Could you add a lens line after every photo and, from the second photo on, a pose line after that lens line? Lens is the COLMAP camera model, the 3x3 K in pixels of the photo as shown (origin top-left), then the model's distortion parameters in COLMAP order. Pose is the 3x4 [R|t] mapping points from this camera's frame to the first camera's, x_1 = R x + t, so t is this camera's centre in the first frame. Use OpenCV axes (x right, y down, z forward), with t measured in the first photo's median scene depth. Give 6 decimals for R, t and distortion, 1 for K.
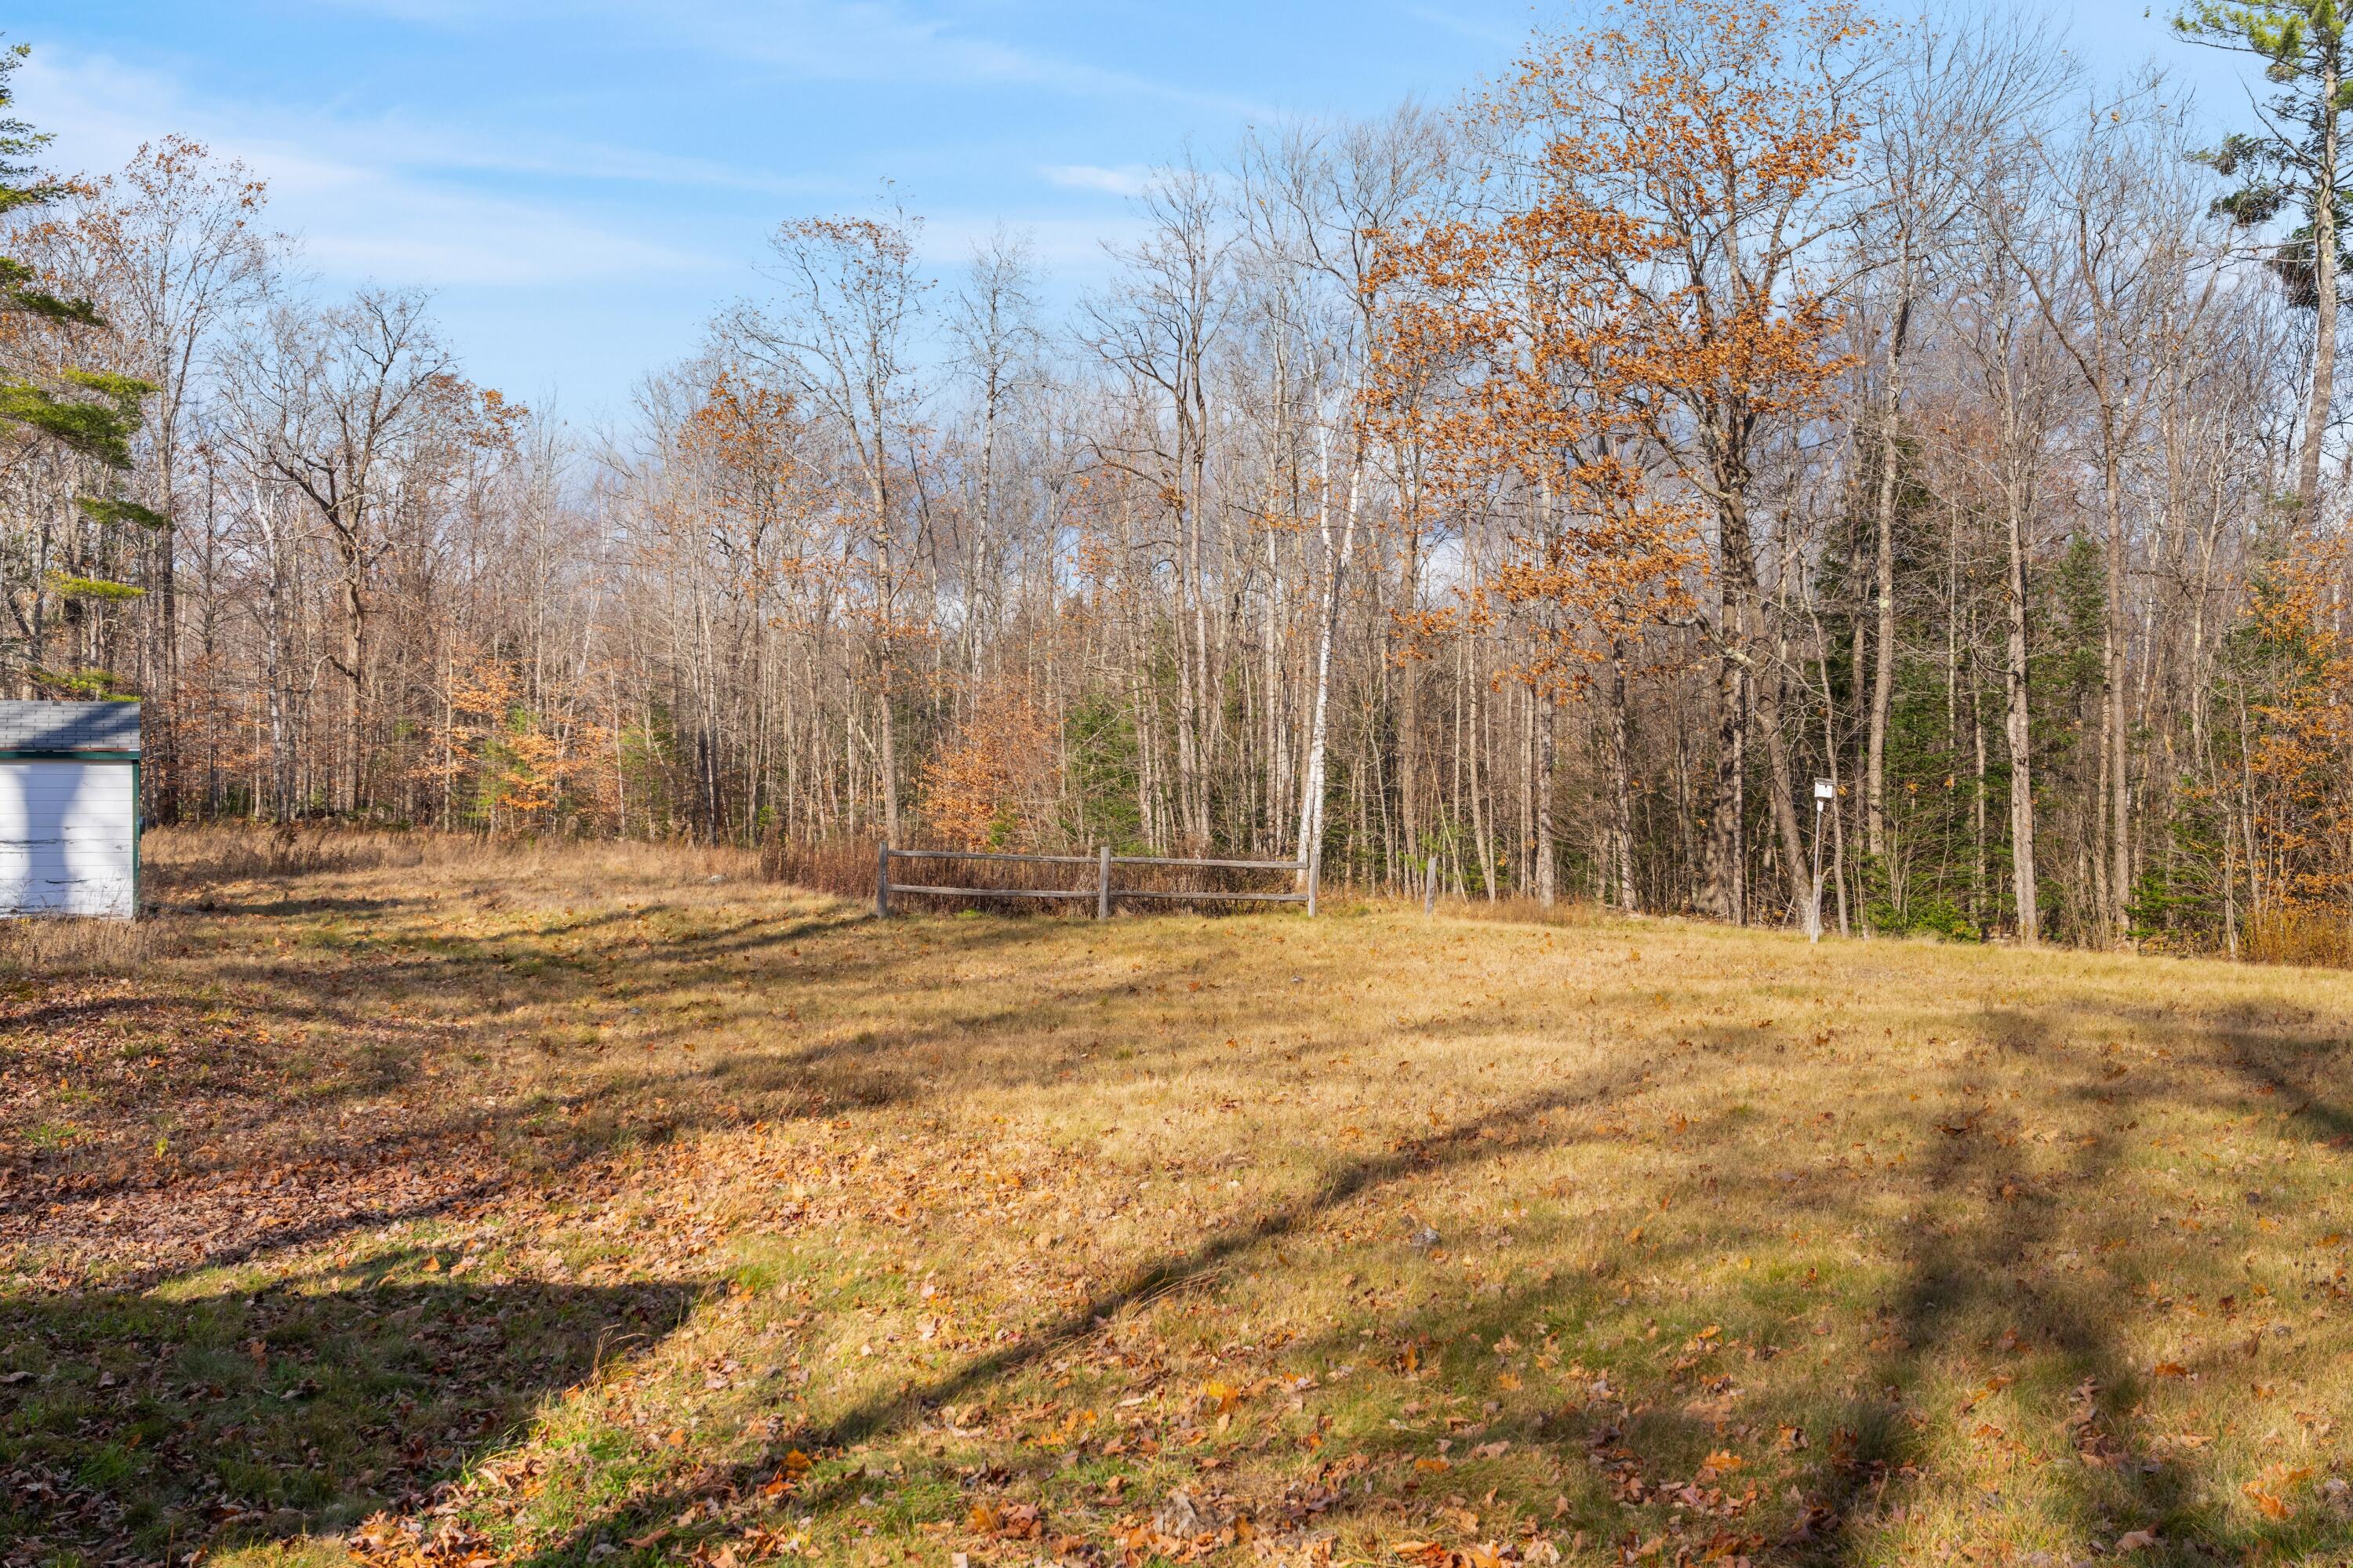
lens RADIAL K [[2497.8, 0, 1176.5], [0, 2497.8, 784.0], [0, 0, 1]] dist [0.006865, 0.014400]
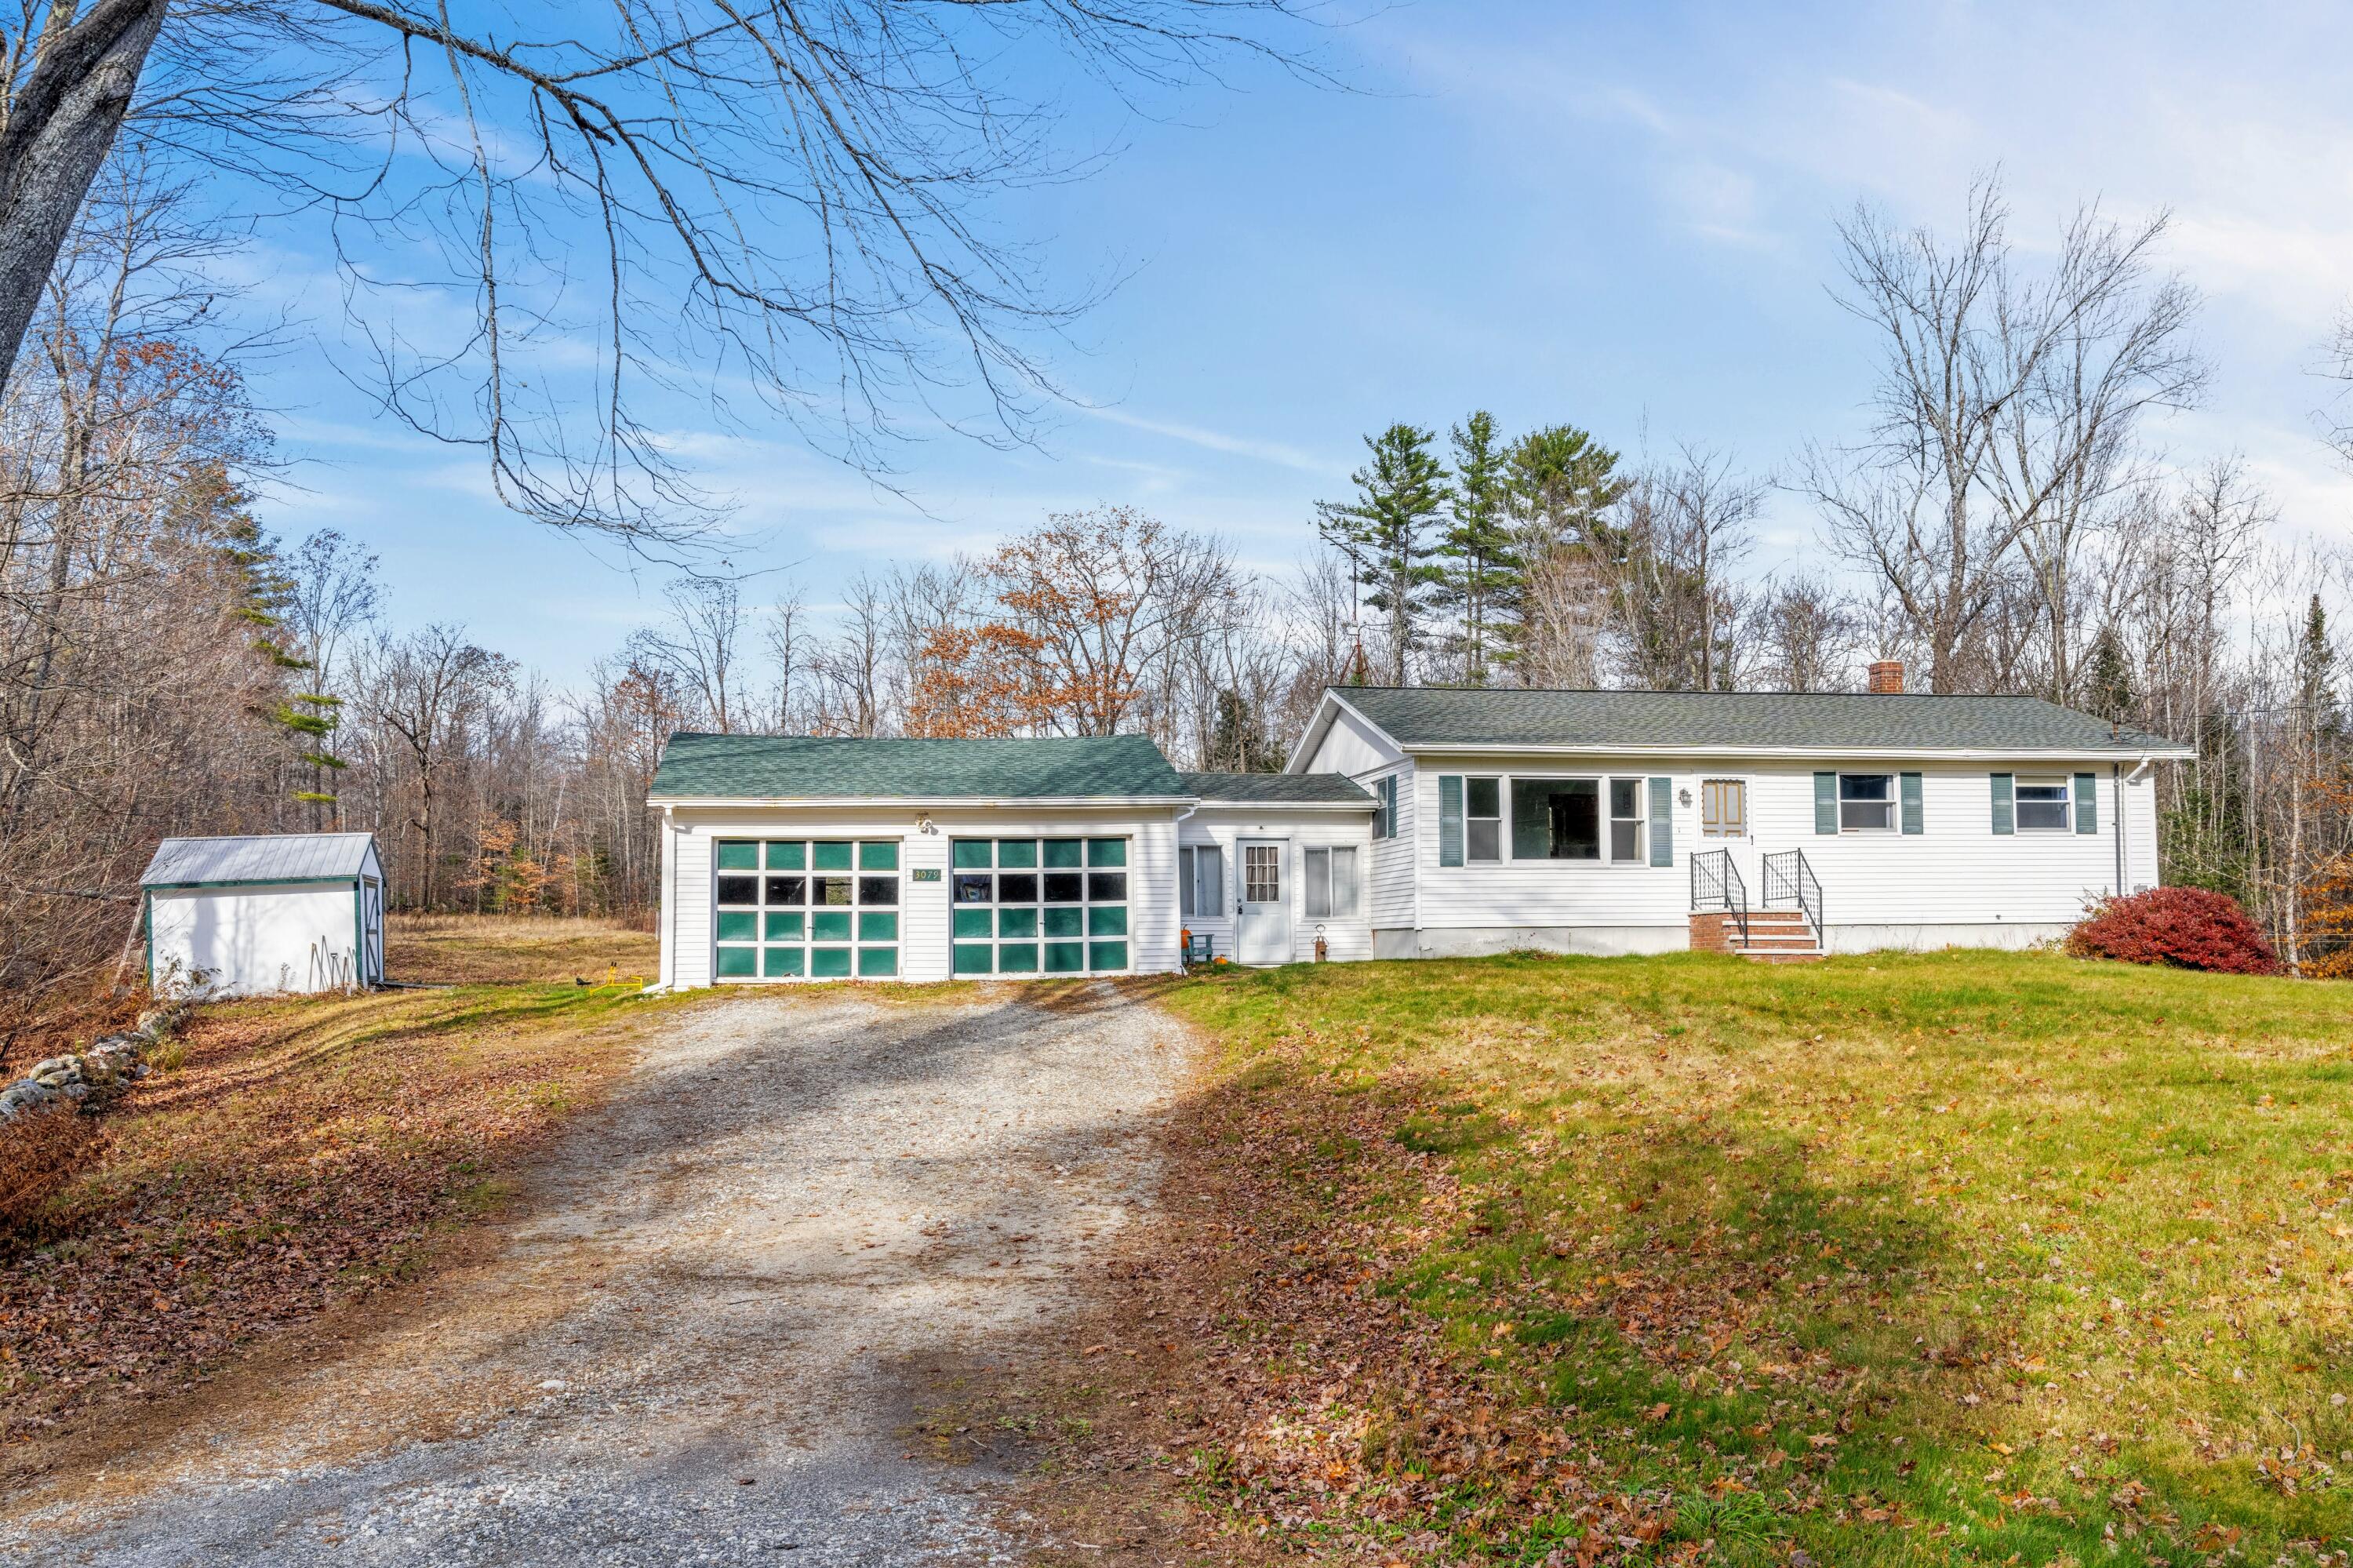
lens RADIAL K [[1888.8, 0, 1176.5], [0, 1888.8, 784.0], [0, 0, 1]] dist [-0.000219, -0.000928]
pose [[0.996266, -0.006266, 0.086113, 0.095011], [0.010774, 0.998590, -0.051987, 0.000288], [-0.085666, 0.052720, 0.994928, -0.409334]]
